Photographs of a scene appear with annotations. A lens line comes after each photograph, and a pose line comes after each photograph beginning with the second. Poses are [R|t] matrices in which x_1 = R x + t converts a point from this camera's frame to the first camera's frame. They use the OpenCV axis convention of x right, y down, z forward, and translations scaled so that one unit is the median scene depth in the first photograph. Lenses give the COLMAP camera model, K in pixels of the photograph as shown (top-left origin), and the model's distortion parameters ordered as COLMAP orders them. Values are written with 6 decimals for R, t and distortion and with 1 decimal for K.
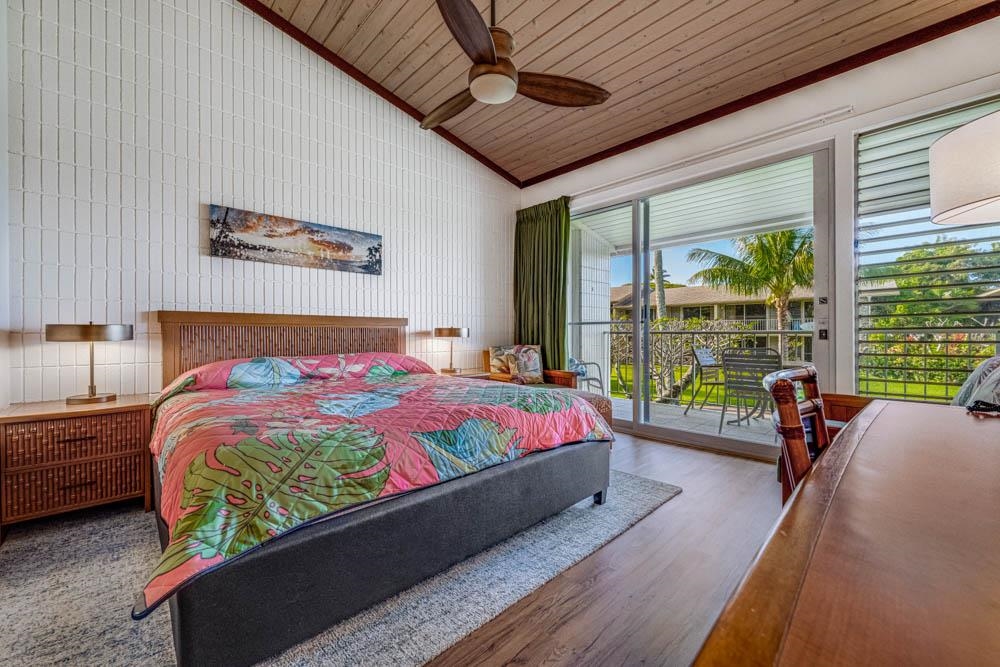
lens RADIAL K [[404.9, 0, 493.4], [0, 404.9, 337.7], [0, 0, 1]] dist [-0.003000, -0.000561]
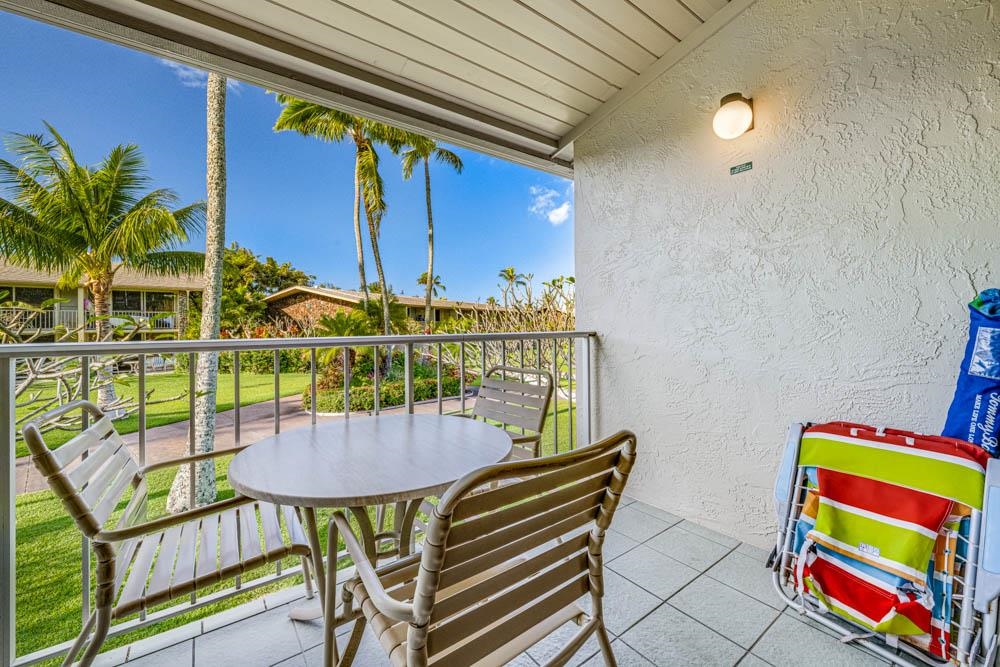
lens RADIAL K [[404.9, 0, 497.4], [0, 404.9, 326.4], [0, 0, 1]] dist [-0.003000, -0.000561]
pose [[0.112446, -0.000882, 0.993657, 0.361430], [0.011002, 0.999939, -0.000358, -0.043464], [-0.993597, 0.010972, 0.112449, 0.854795]]
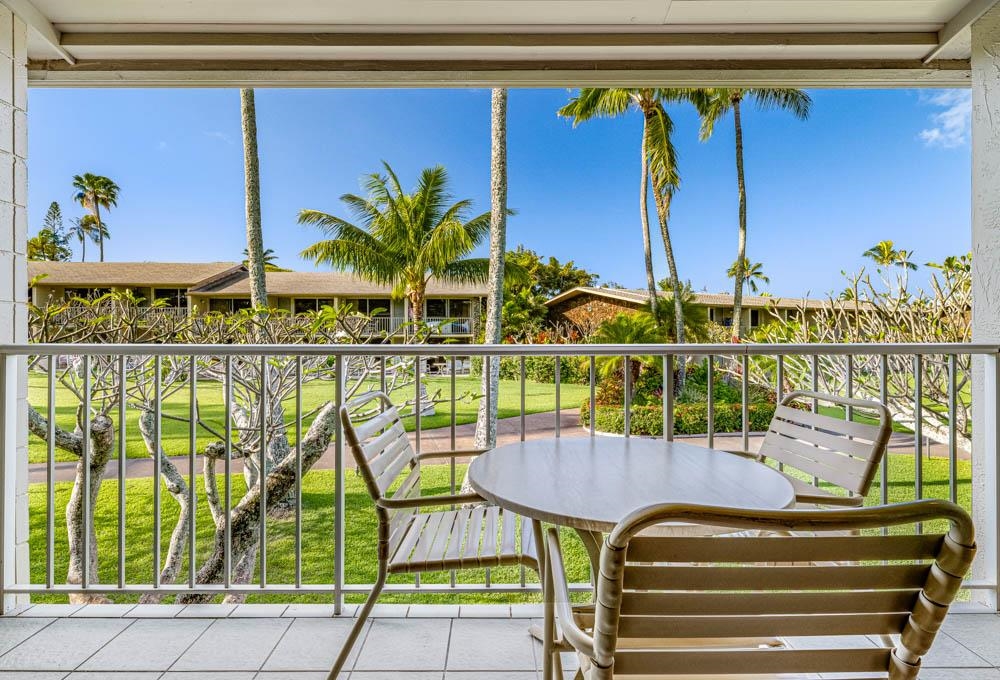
lens RADIAL K [[497.8, 0, 491.9], [0, 497.8, 336.7], [0, 0, 1]] dist [-0.001235, -0.002876]
pose [[0.679520, -0.004810, 0.733641, 0.360768], [0.003302, 0.999988, 0.003497, -0.043707], [-0.733649, 0.000046, 0.679528, 0.822356]]
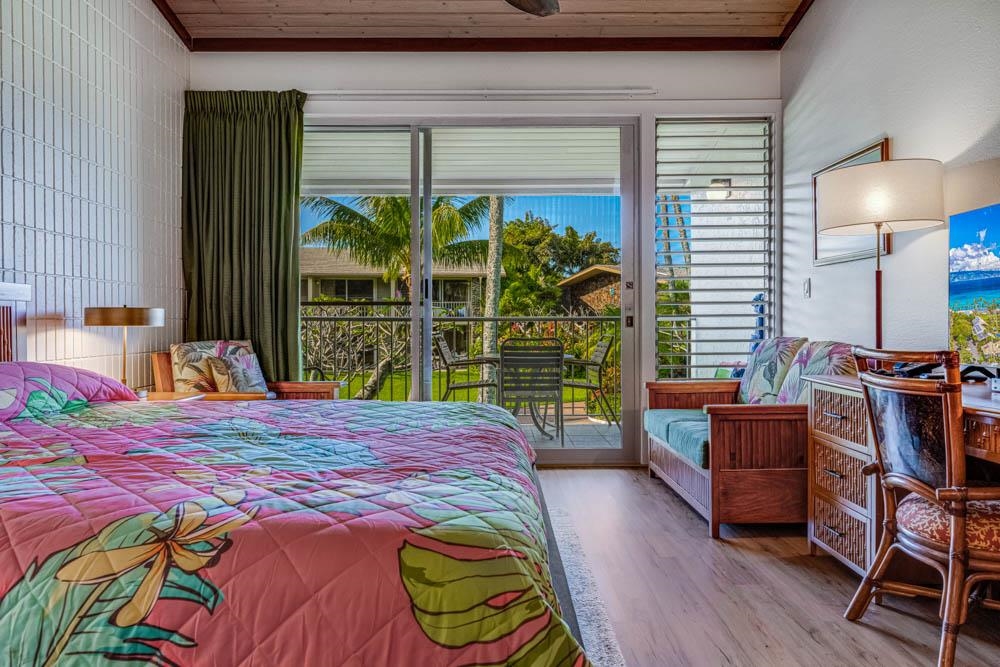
lens RADIAL K [[685.7, 0, 496.0], [0, 685.7, 328.9], [0, 0, 1]] dist [-0.007952, -0.001461]
pose [[0.679701, -0.005478, 0.733469, -0.370405], [0.004728, 0.999984, 0.003088, 0.001480], [-0.733474, 0.001369, 0.679716, 0.094877]]
